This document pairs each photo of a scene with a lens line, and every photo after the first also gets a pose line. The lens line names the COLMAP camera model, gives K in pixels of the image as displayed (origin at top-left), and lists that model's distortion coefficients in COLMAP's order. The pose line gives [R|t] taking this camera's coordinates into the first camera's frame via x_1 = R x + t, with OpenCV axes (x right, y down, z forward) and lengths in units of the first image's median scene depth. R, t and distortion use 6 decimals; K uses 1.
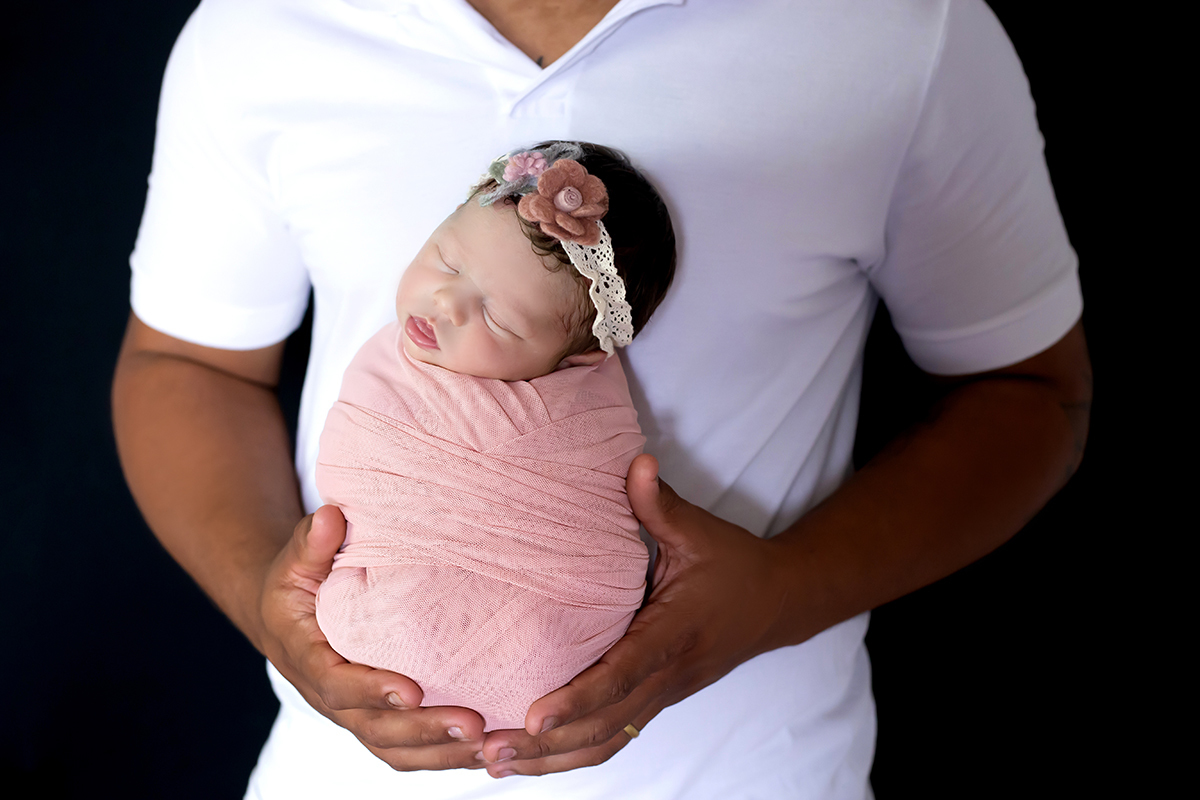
lens RADIAL K [[1764.2, 0, 593.9], [0, 1764.2, 392.7], [0, 0, 1]] dist [0.101466, 0.000000]
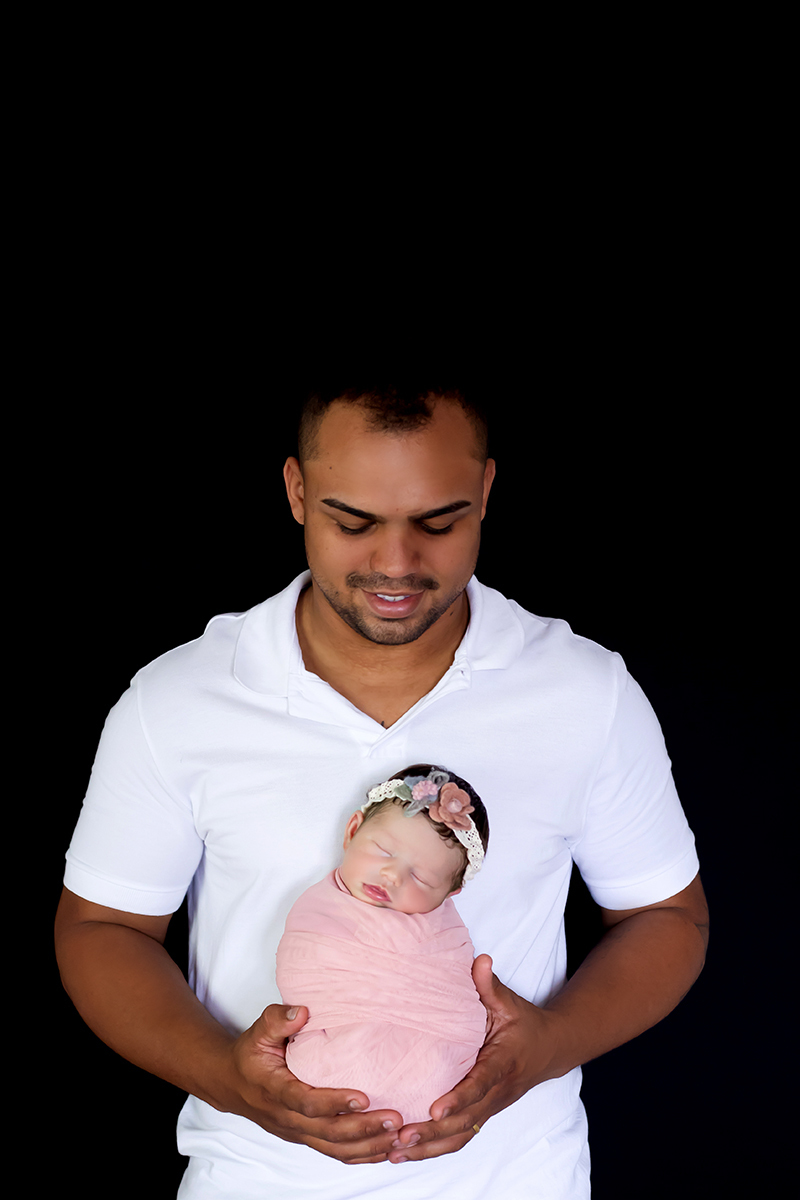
lens RADIAL K [[1764.2, 0, 405.8], [0, 1764.2, 601.6], [0, 0, 1]] dist [0.101466, 0.000000]
pose [[0.989057, -0.019243, 0.146270, -0.297526], [0.049907, 0.976646, -0.208977, 0.058236], [-0.138833, 0.213990, 0.966920, -0.755648]]
